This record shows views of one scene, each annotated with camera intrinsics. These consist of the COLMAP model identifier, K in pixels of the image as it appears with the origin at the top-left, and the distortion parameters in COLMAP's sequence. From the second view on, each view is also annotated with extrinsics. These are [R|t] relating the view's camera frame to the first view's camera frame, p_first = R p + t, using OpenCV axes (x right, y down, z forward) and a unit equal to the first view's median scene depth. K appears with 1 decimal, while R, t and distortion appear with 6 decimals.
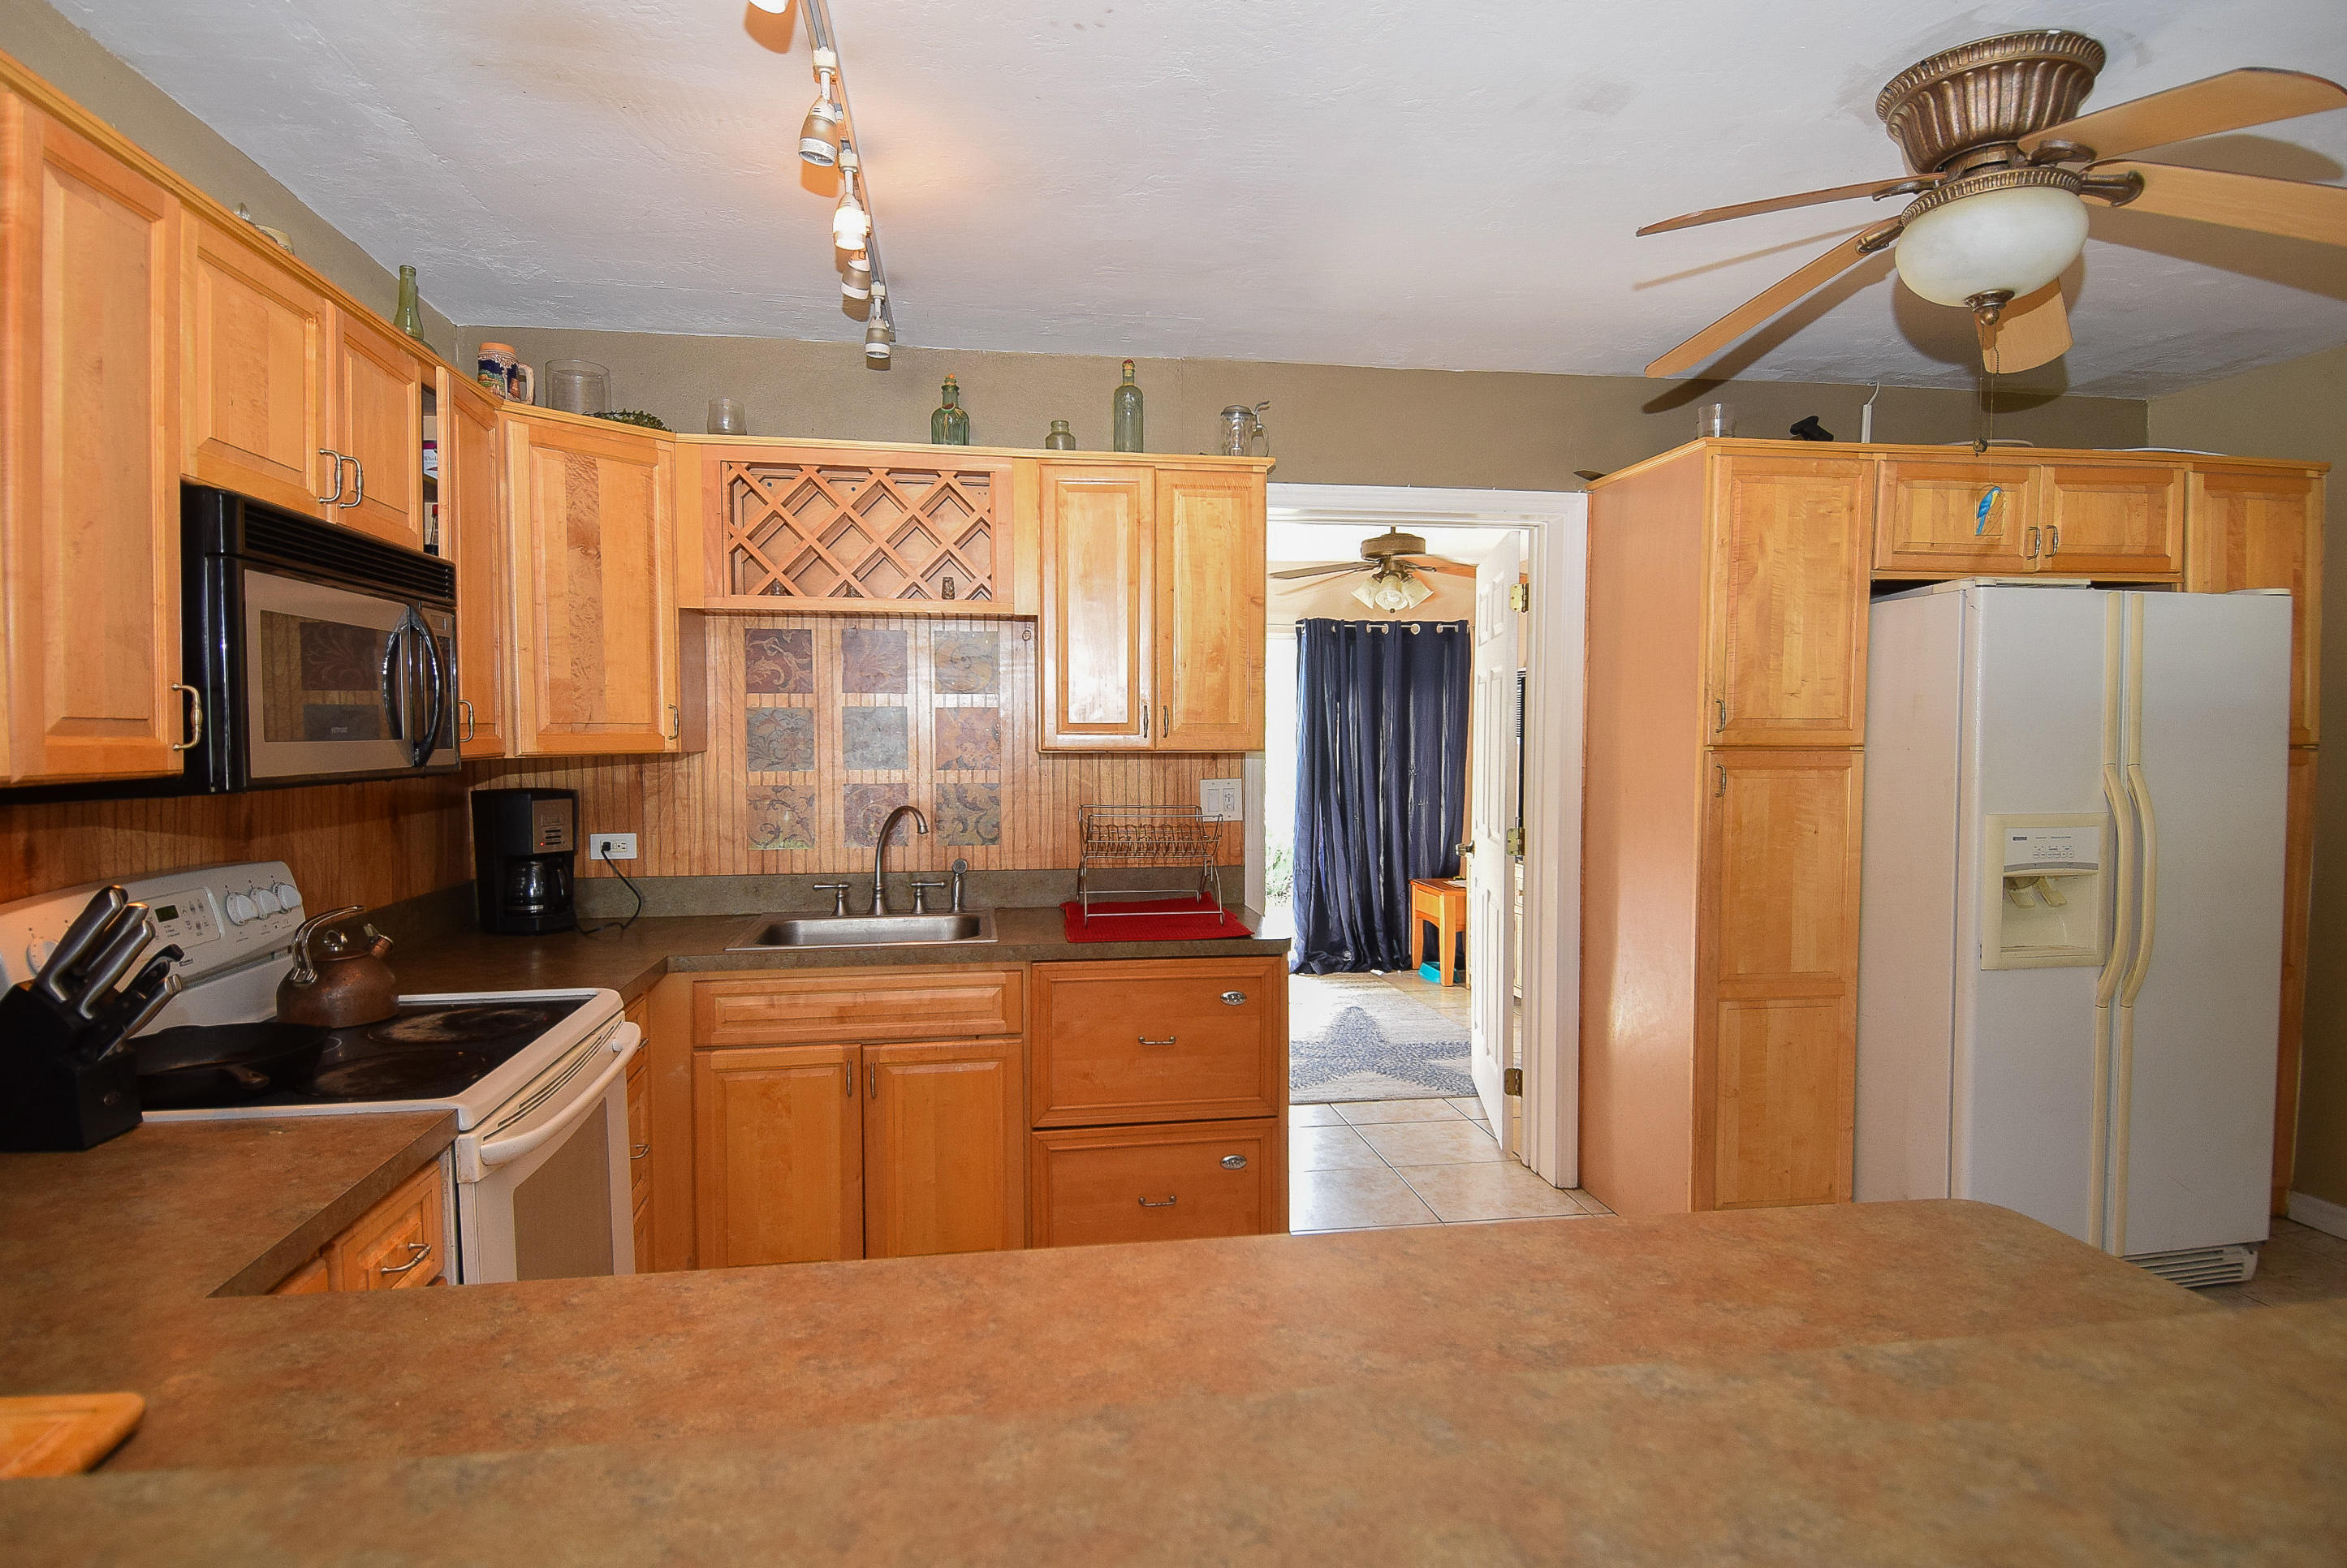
lens RADIAL K [[1265.9, 0, 1173.5], [0, 1265.9, 784.0], [0, 0, 1]] dist [0.056416, -0.061861]
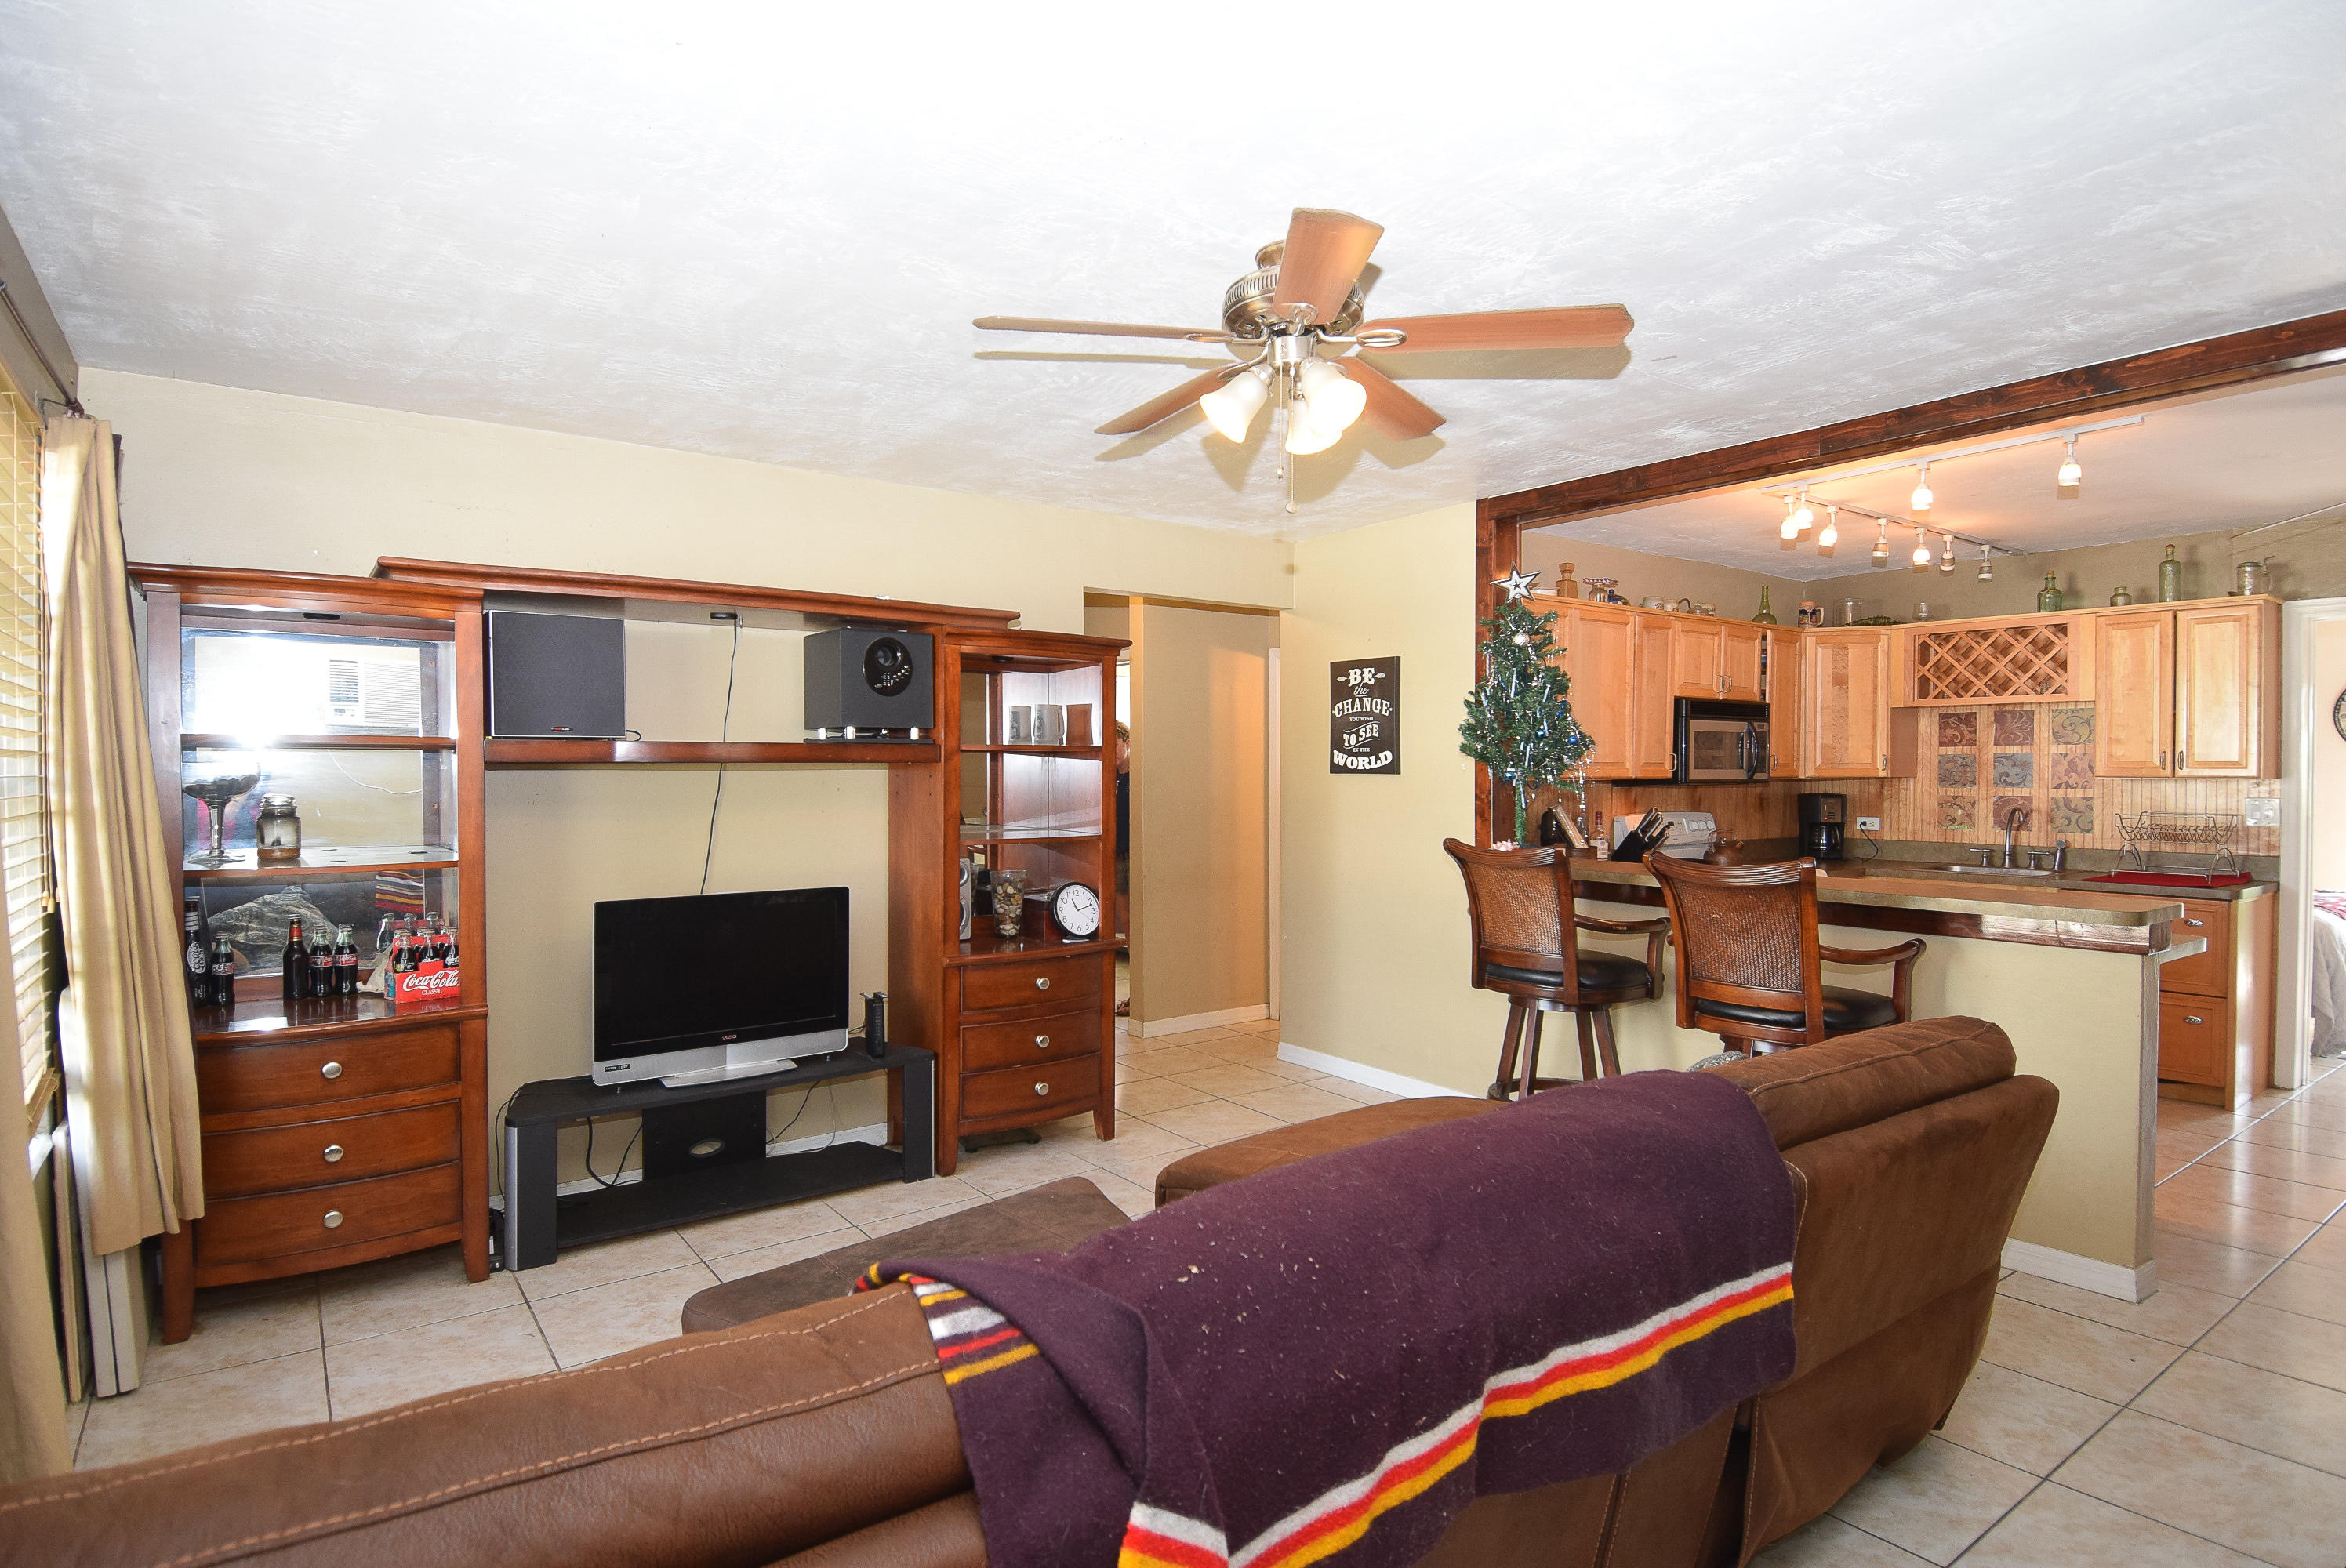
lens RADIAL K [[1216.0, 0, 1173.0], [0, 1216.0, 784.0], [0, 0, 1]] dist [0.032766, -0.044832]
pose [[0.449266, 0.010431, -0.893337, 0.828455], [-0.037981, 0.999251, -0.007434, 0.043728], [0.892590, 0.037269, 0.449326, -0.893890]]
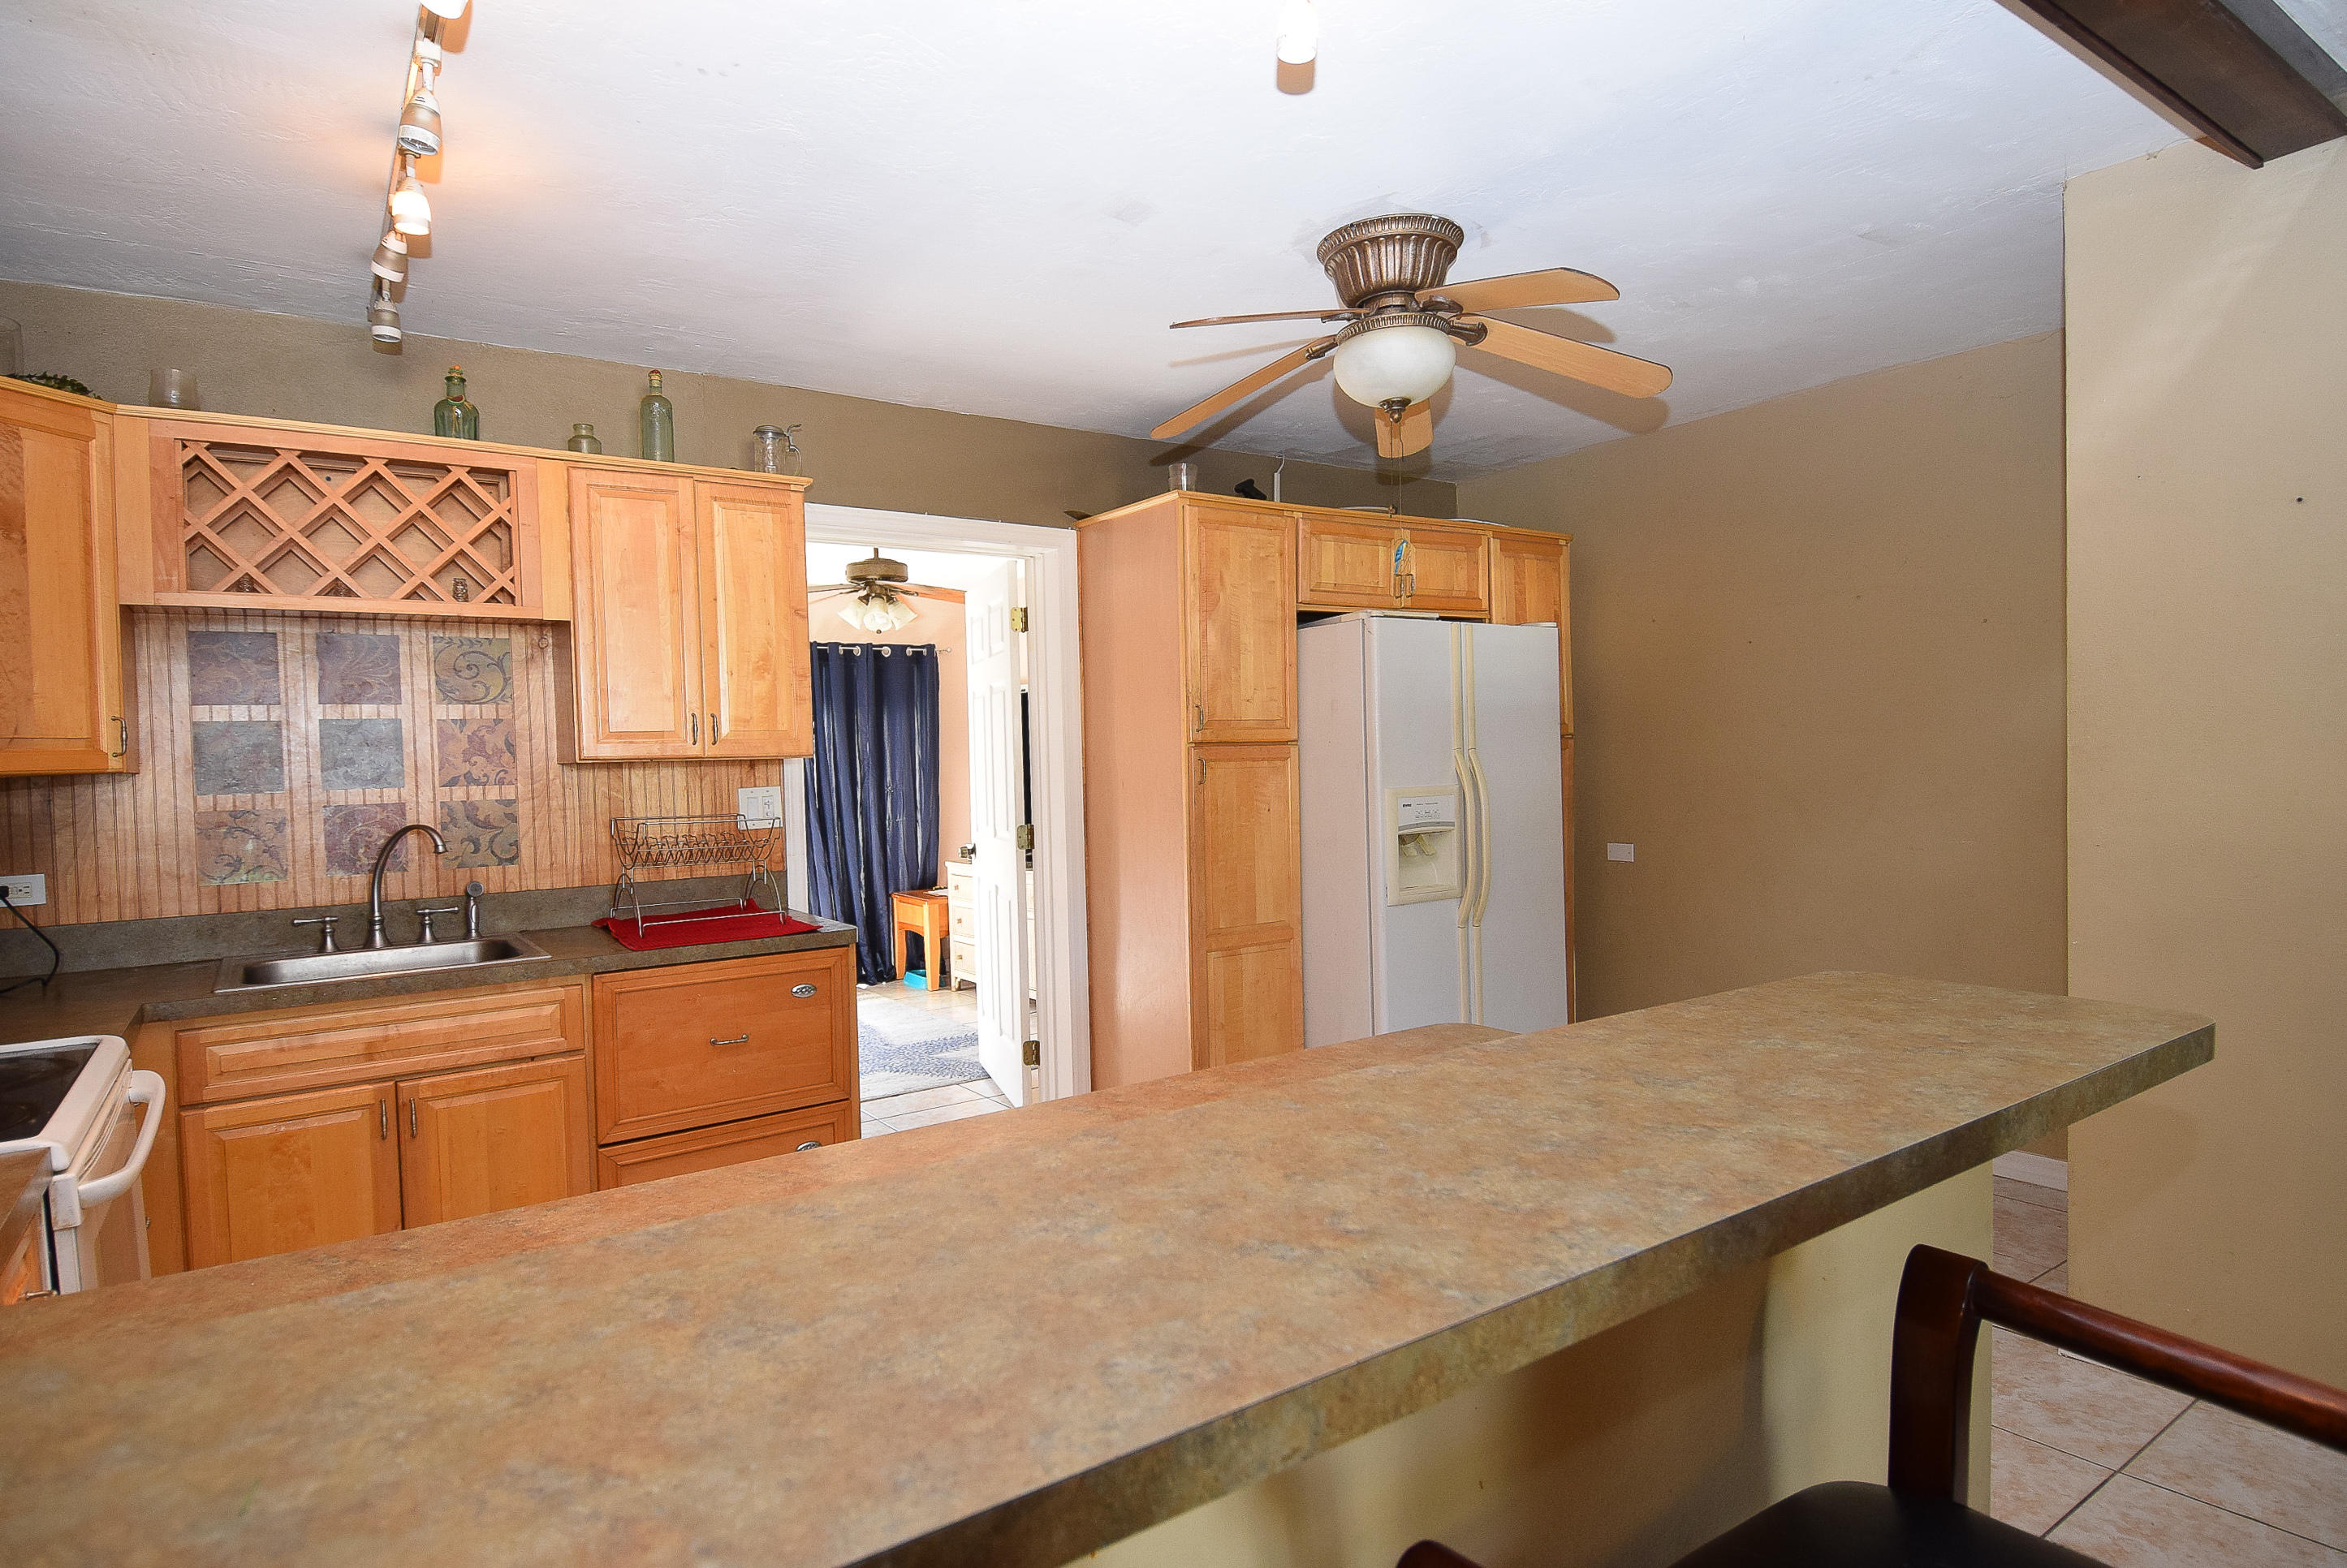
lens RADIAL K [[1264.3, 0, 1173.5], [0, 1264.3, 784.0], [0, 0, 1]] dist [0.055878, -0.061656]
pose [[0.898526, -0.033788, 0.437619, -0.123324], [0.044676, 0.998895, -0.014607, 0.025940], [-0.436641, 0.032676, 0.899042, -0.073949]]
